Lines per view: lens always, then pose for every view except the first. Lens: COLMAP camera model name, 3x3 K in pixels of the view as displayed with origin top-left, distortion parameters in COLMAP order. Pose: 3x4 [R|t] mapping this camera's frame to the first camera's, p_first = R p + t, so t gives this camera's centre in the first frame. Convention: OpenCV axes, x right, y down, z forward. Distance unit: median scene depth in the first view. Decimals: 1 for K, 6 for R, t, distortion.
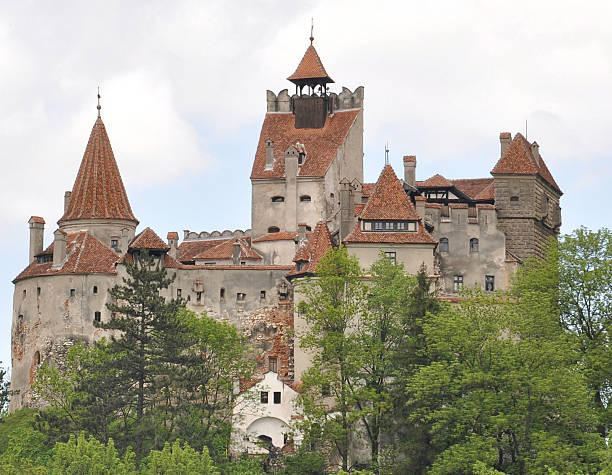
lens RADIAL K [[3900.2, 0, 306.7], [0, 3900.2, 238.0], [0, 0, 1]] dist [0.102748, 0.000000]
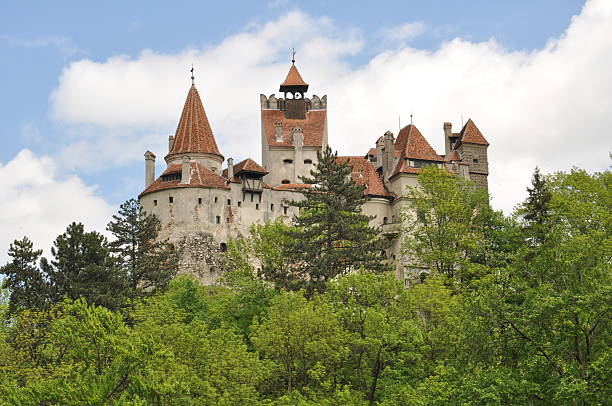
lens RADIAL K [[1543.3, 0, 300.2], [0, 1543.3, 206.5], [0, 0, 1]] dist [0.157615, 0.000000]
pose [[0.939474, 0.056768, 0.337883, -0.200645], [-0.019741, 0.993509, -0.112032, 0.072394], [-0.342050, 0.098581, 0.934497, 0.487261]]
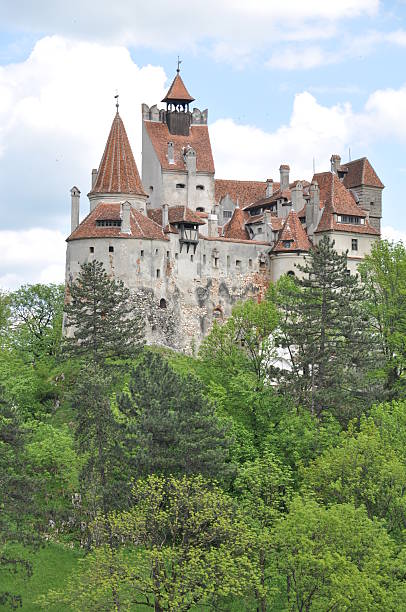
lens RADIAL K [[1543.3, 0, 205.1], [0, 1543.3, 307.6], [0, 0, 1]] dist [0.157615, 0.000000]
pose [[0.817243, 0.041251, 0.574814, -0.322294], [-0.086996, 0.994835, 0.052294, 0.003597], [-0.569688, -0.092743, 0.816611, 0.566385]]
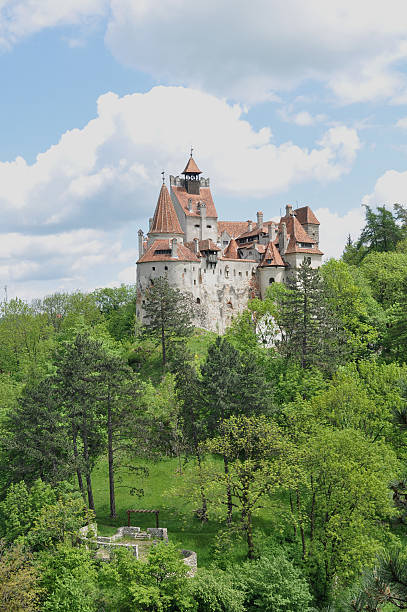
lens RADIAL K [[927.2, 0, 209.4], [0, 927.2, 310.4], [0, 0, 1]] dist [-0.007307, 0.000000]
pose [[0.776780, 0.003947, 0.629759, -0.347203], [-0.064644, 0.995198, 0.073498, -0.001448], [-0.626445, -0.097802, 0.773306, 0.601966]]
